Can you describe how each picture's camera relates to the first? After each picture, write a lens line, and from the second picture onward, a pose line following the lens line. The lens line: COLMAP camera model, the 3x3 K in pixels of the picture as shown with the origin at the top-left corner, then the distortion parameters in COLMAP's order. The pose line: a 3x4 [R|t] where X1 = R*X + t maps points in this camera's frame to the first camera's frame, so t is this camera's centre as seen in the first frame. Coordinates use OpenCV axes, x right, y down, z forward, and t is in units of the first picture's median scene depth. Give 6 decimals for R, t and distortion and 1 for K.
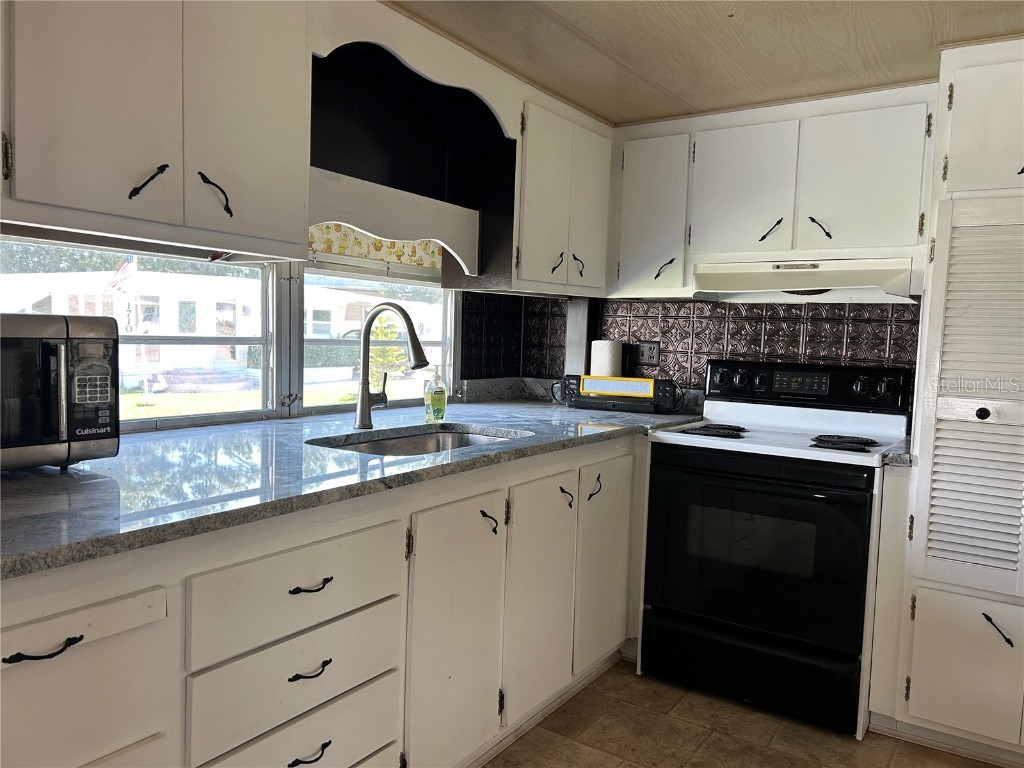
lens RADIAL K [[767.1, 0, 507.5], [0, 767.1, 389.0], [0, 0, 1]] dist [0.038766, -0.042548]
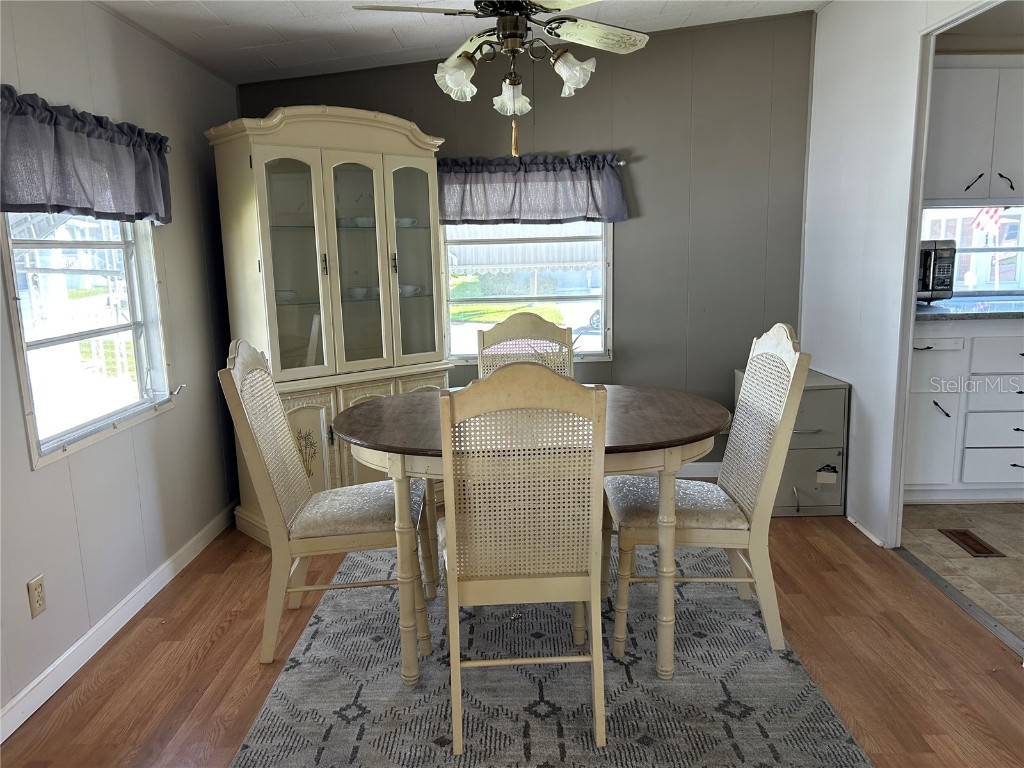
lens RADIAL K [[767.1, 0, 510.7], [0, 767.1, 388.2], [0, 0, 1]] dist [0.038766, -0.042548]
pose [[0.535827, 0.108019, -0.837390, 0.509106], [-0.024211, 0.993340, 0.112644, 0.080385], [0.843981, -0.040083, 0.534874, -0.919845]]
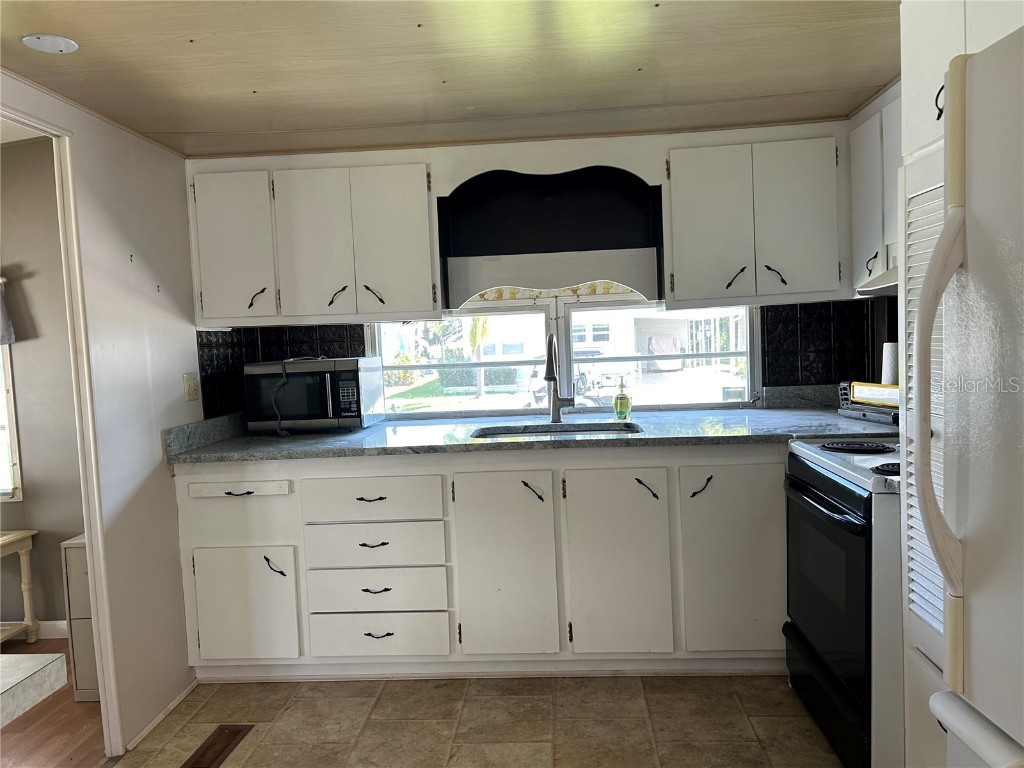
lens RADIAL K [[767.1, 0, 509.2], [0, 767.1, 391.4], [0, 0, 1]] dist [0.038766, -0.042548]
pose [[0.496109, 0.005497, -0.868243, 0.931886], [-0.005199, 0.999981, 0.003360, -0.010336], [0.868245, 0.002847, 0.496128, 0.215329]]
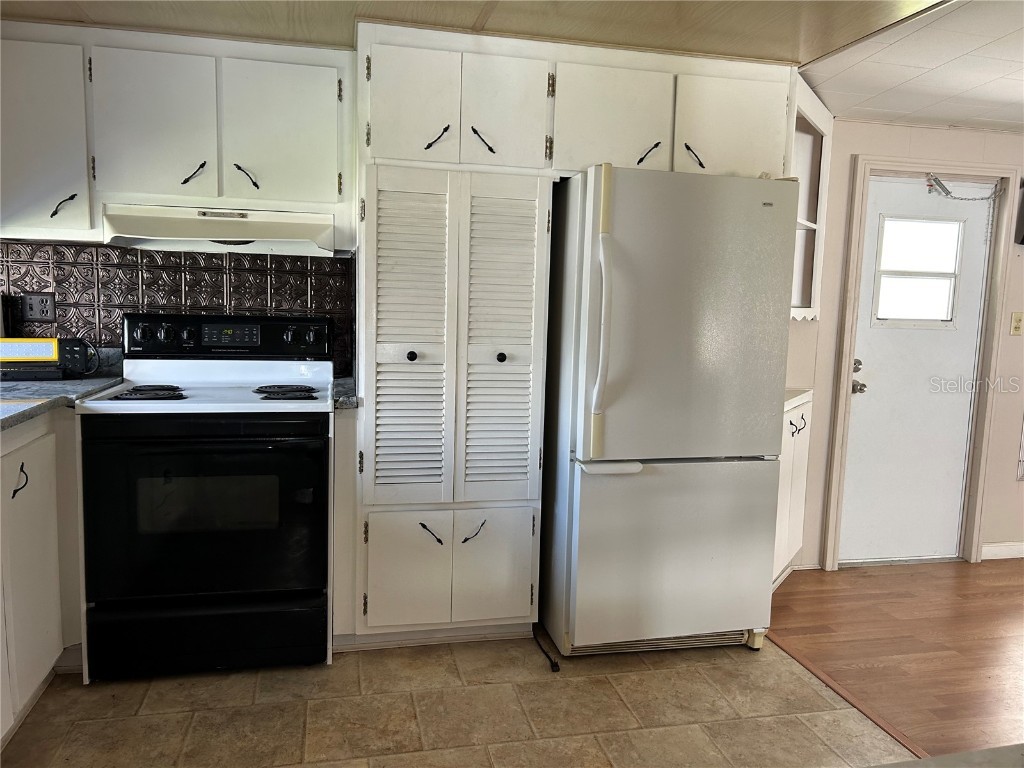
lens RADIAL K [[767.1, 0, 510.9], [0, 767.1, 387.3], [0, 0, 1]] dist [0.038766, -0.042548]
pose [[0.683636, -0.096993, 0.723349, -0.108036], [0.048155, 0.994964, 0.087902, -0.013095], [-0.728233, -0.025261, 0.684864, 0.082201]]
